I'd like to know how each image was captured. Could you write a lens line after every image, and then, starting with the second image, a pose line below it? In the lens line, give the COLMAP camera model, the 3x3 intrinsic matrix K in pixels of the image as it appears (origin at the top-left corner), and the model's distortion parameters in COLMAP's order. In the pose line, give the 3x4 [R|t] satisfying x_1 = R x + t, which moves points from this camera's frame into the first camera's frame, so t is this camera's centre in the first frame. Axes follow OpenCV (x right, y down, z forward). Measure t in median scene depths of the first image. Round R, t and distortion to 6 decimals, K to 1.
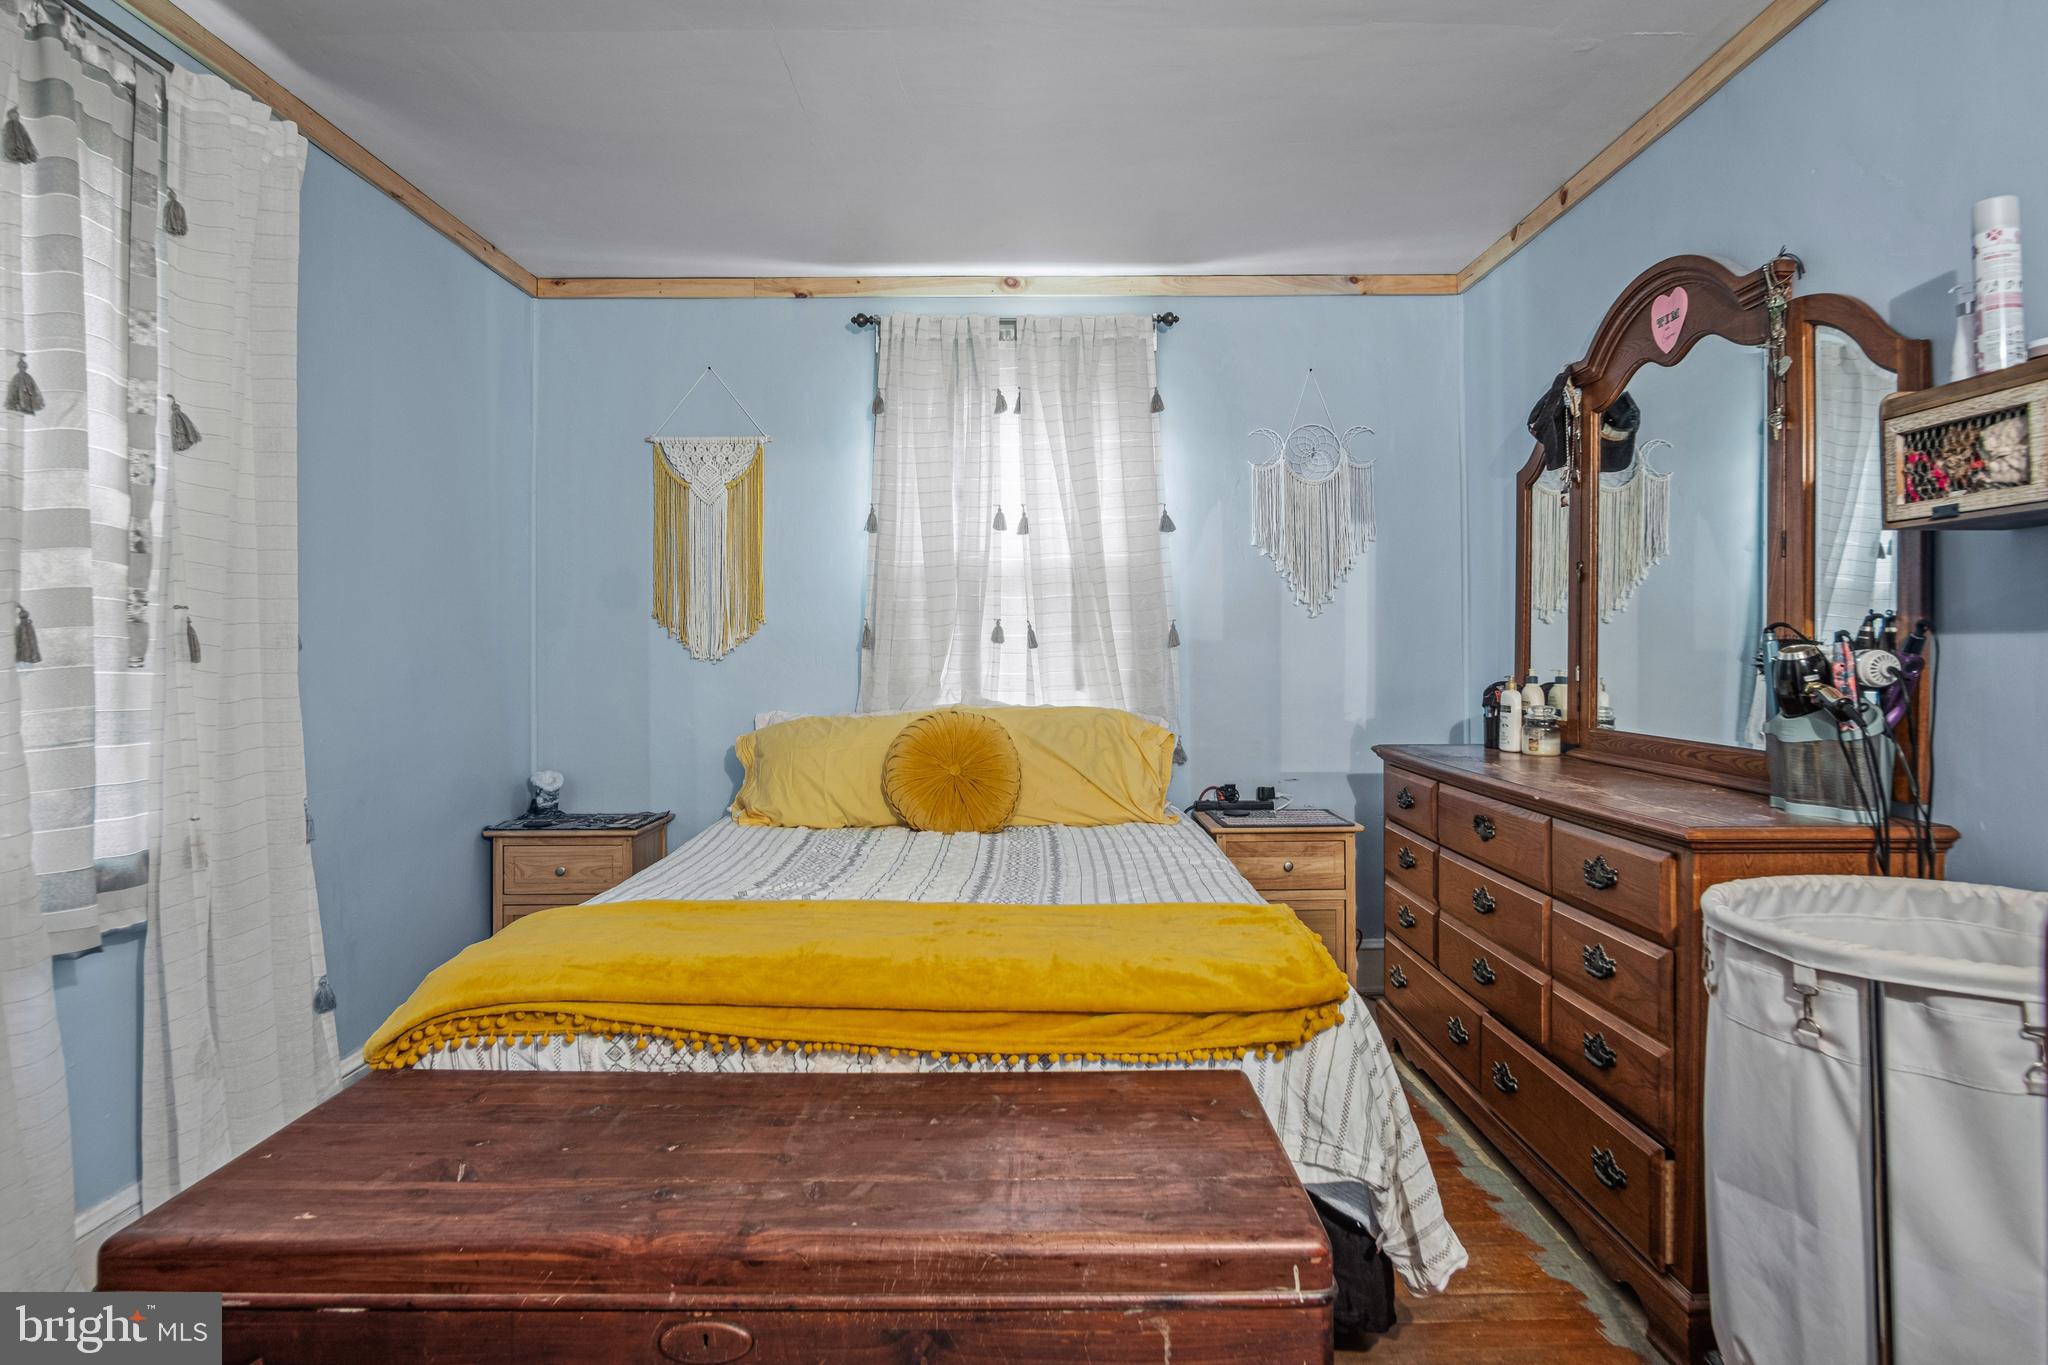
lens RADIAL K [[1092.5, 0, 1033.3], [0, 1092.5, 669.4], [0, 0, 1]] dist [-0.031711, 0.006930]
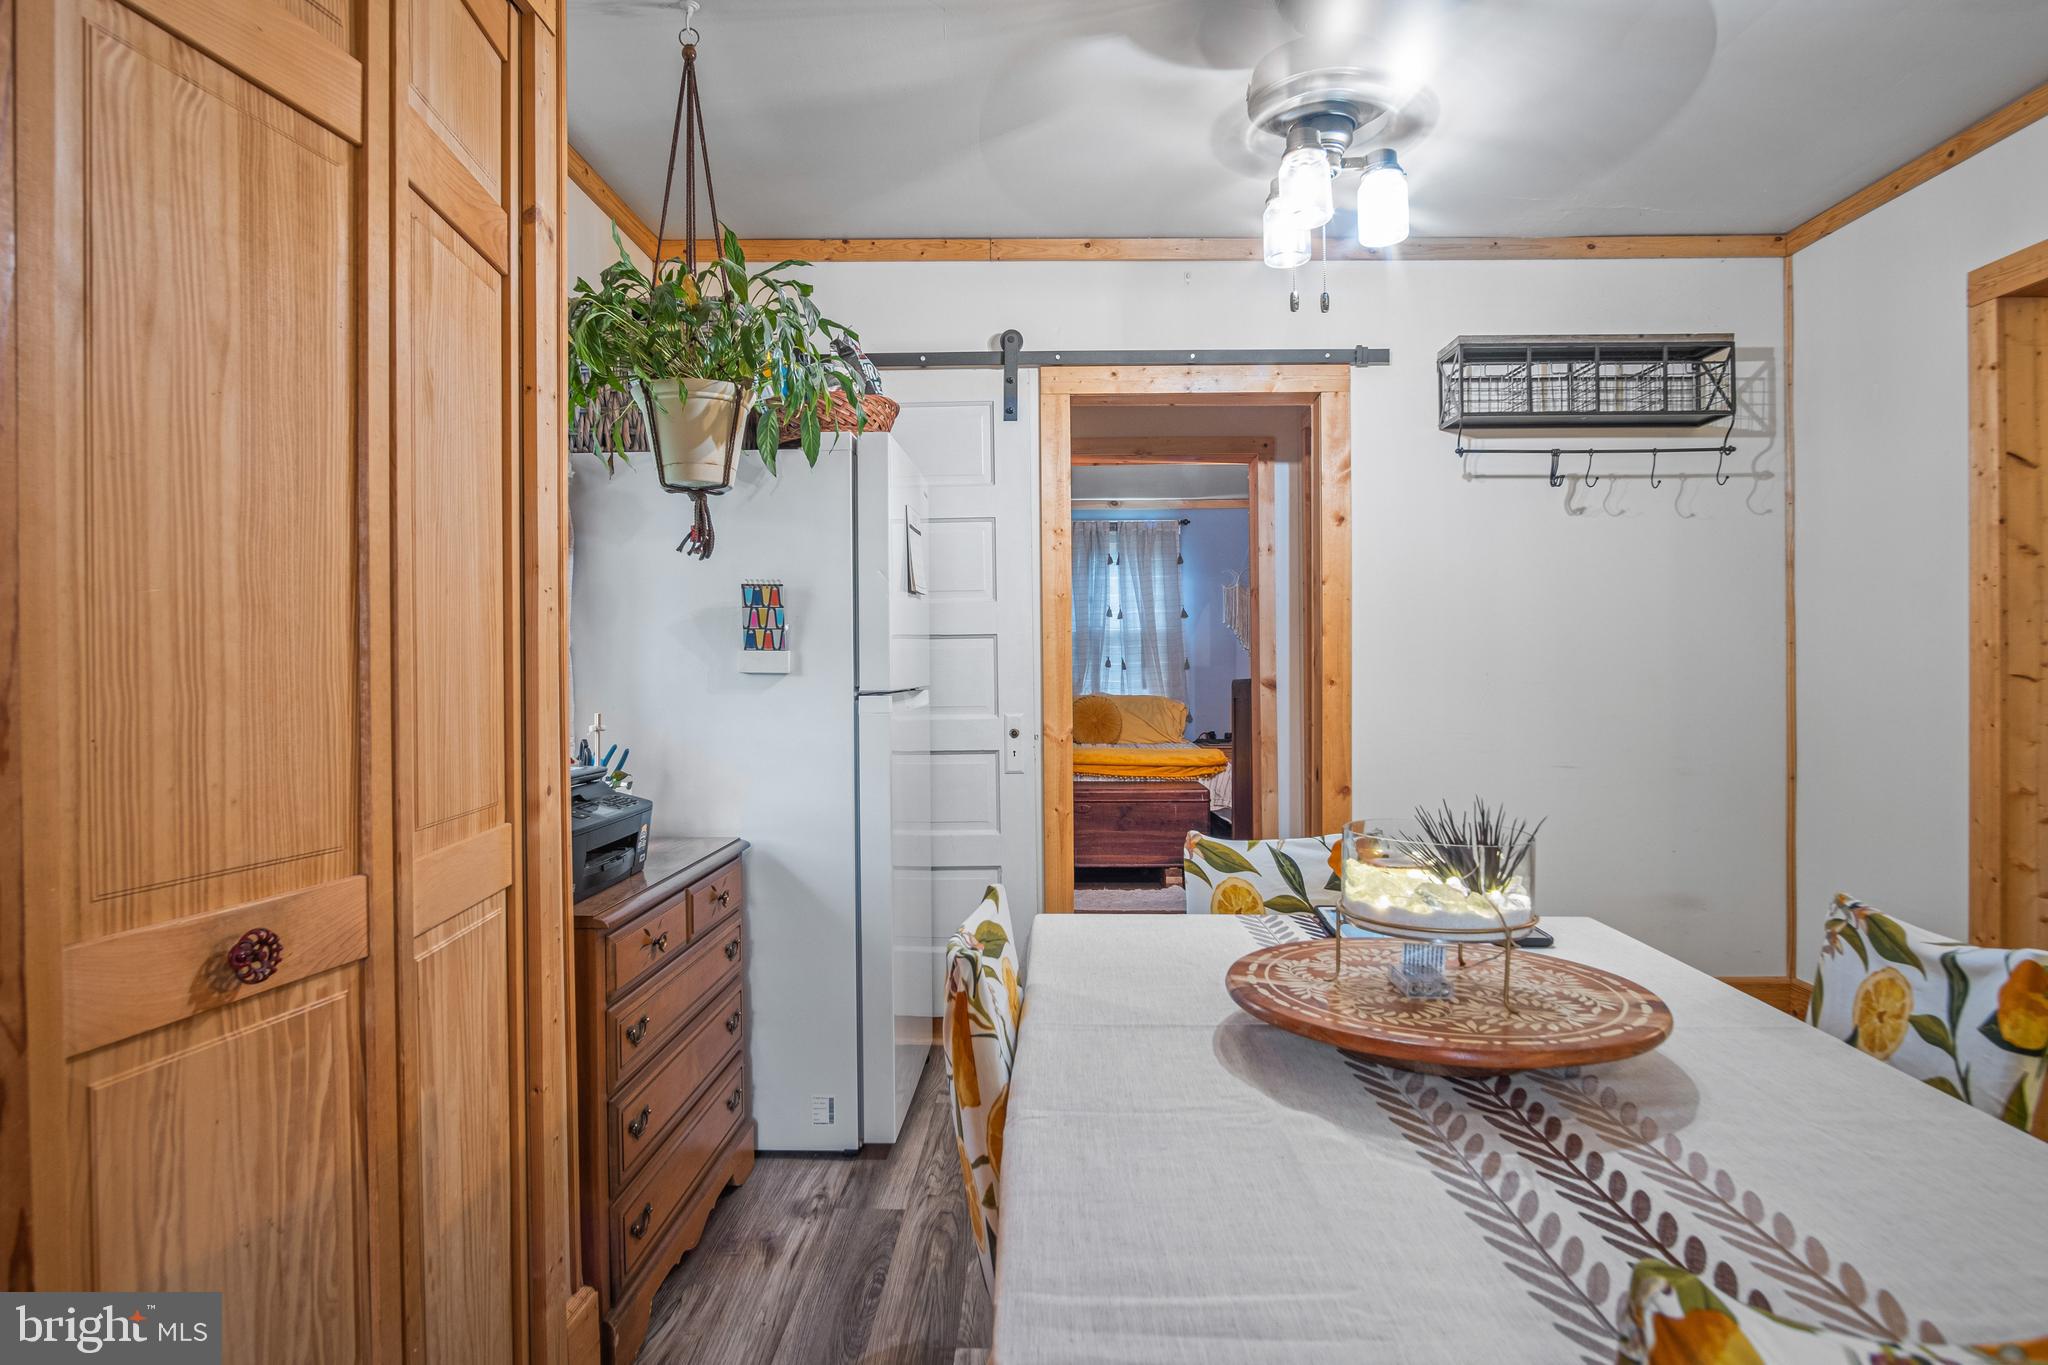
lens RADIAL K [[1092.5, 0, 1033.3], [0, 1092.5, 669.4], [0, 0, 1]] dist [-0.031711, 0.006930]
pose [[0.999486, 0.005563, -0.031561, -0.114762], [-0.006281, 0.999723, -0.022667, 0.031519], [0.031426, 0.022853, 0.999245, -1.231866]]
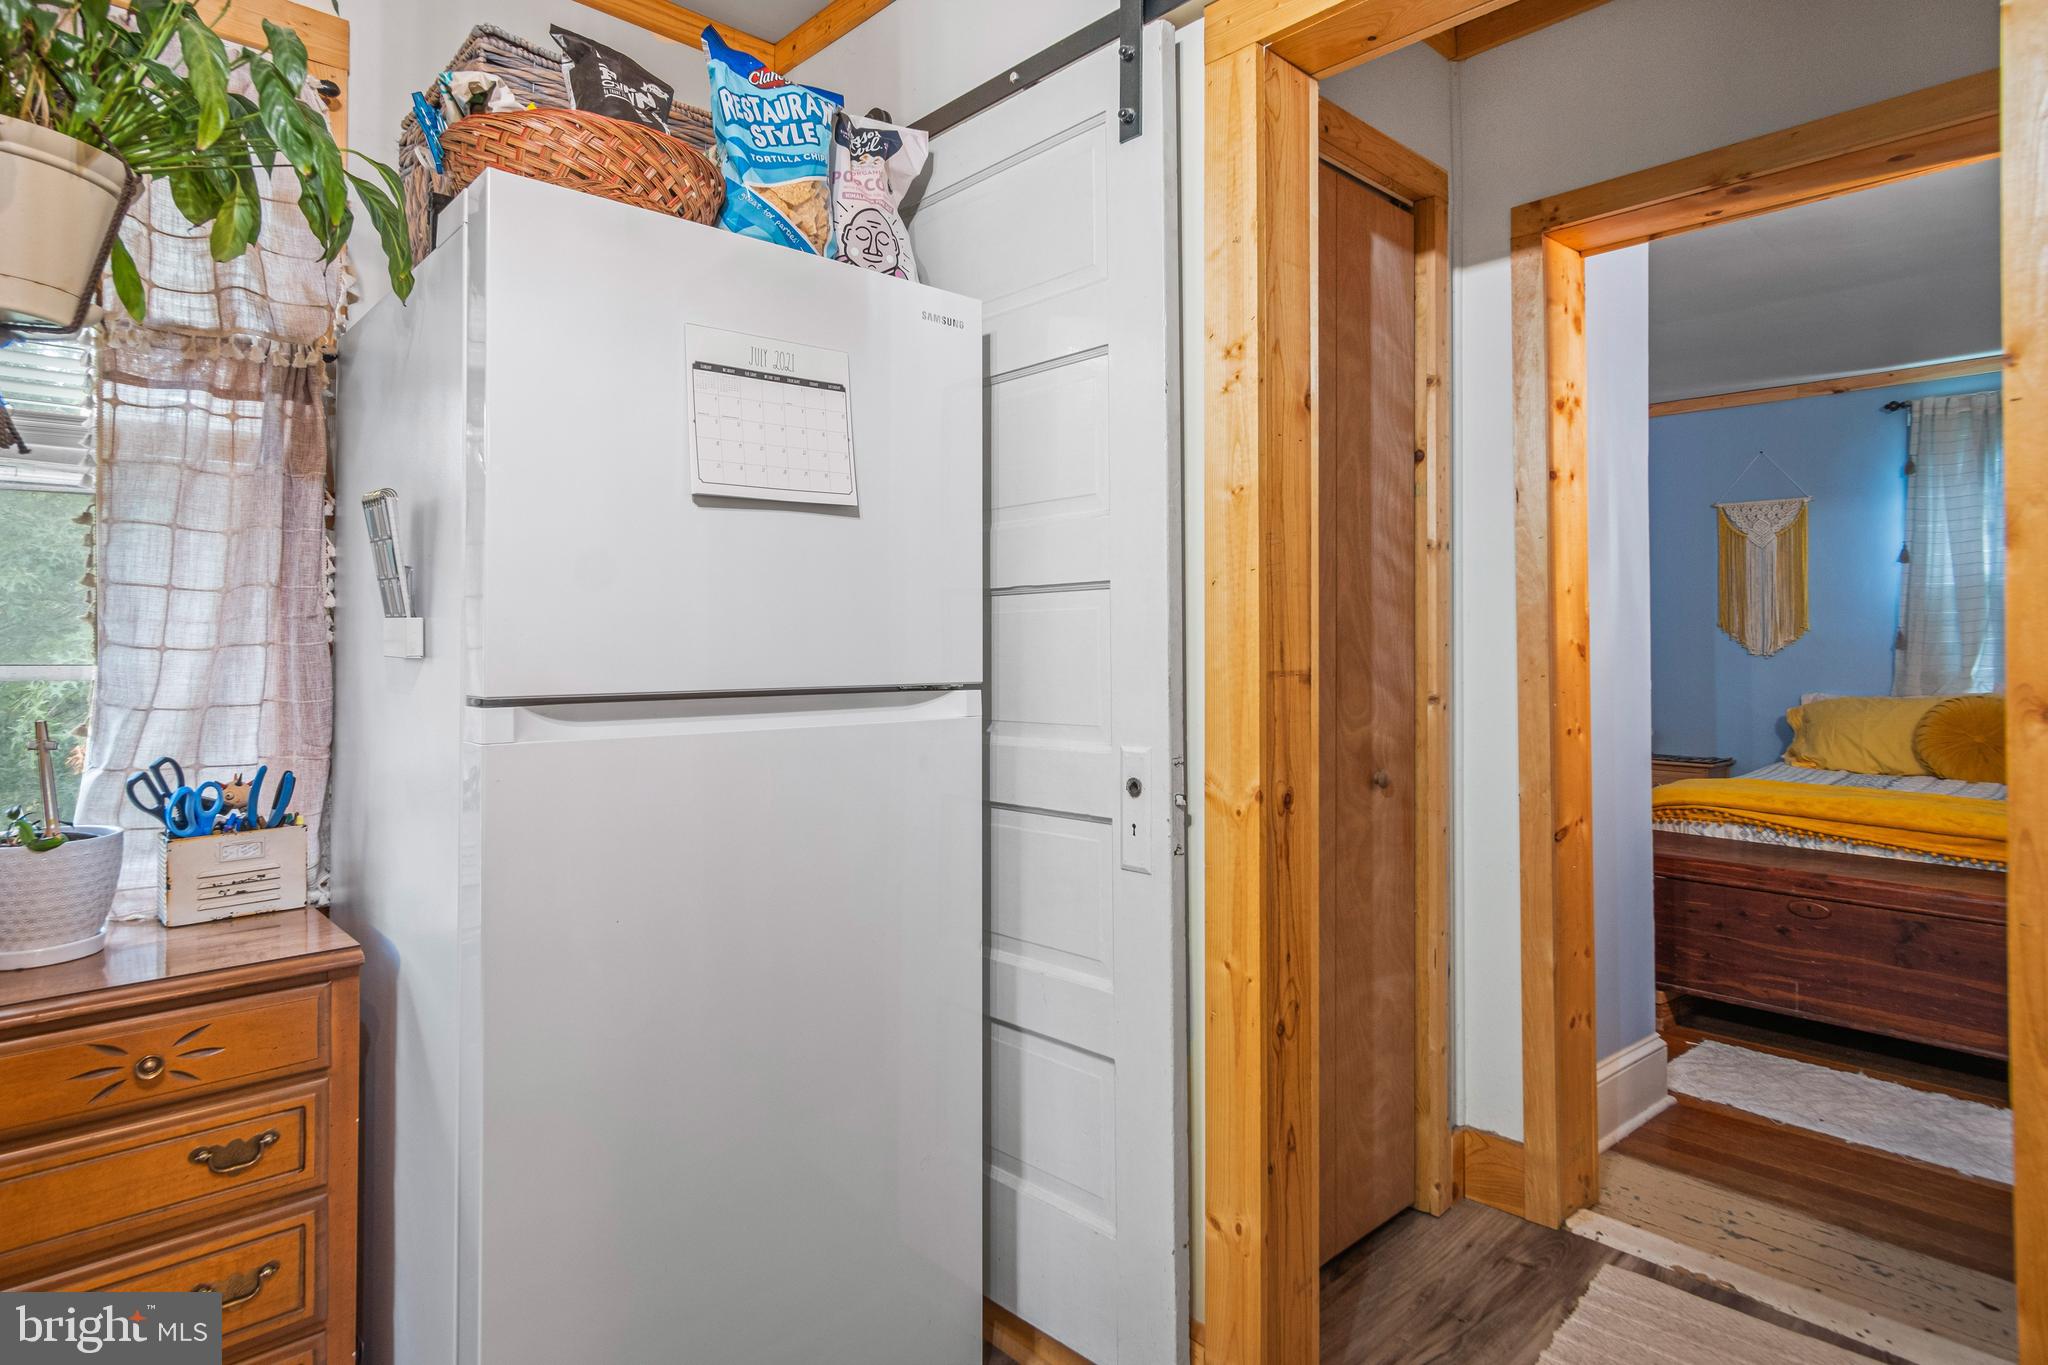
lens RADIAL K [[1079.2, 0, 1068.6], [0, 1079.2, 616.0], [0, 0, 1]] dist [-0.000264, 0.009526]
pose [[0.682965, -0.010878, -0.730370, 0.123848], [-0.023761, 0.999029, -0.037098, 0.014074], [0.730065, 0.042691, 0.682043, -0.666917]]
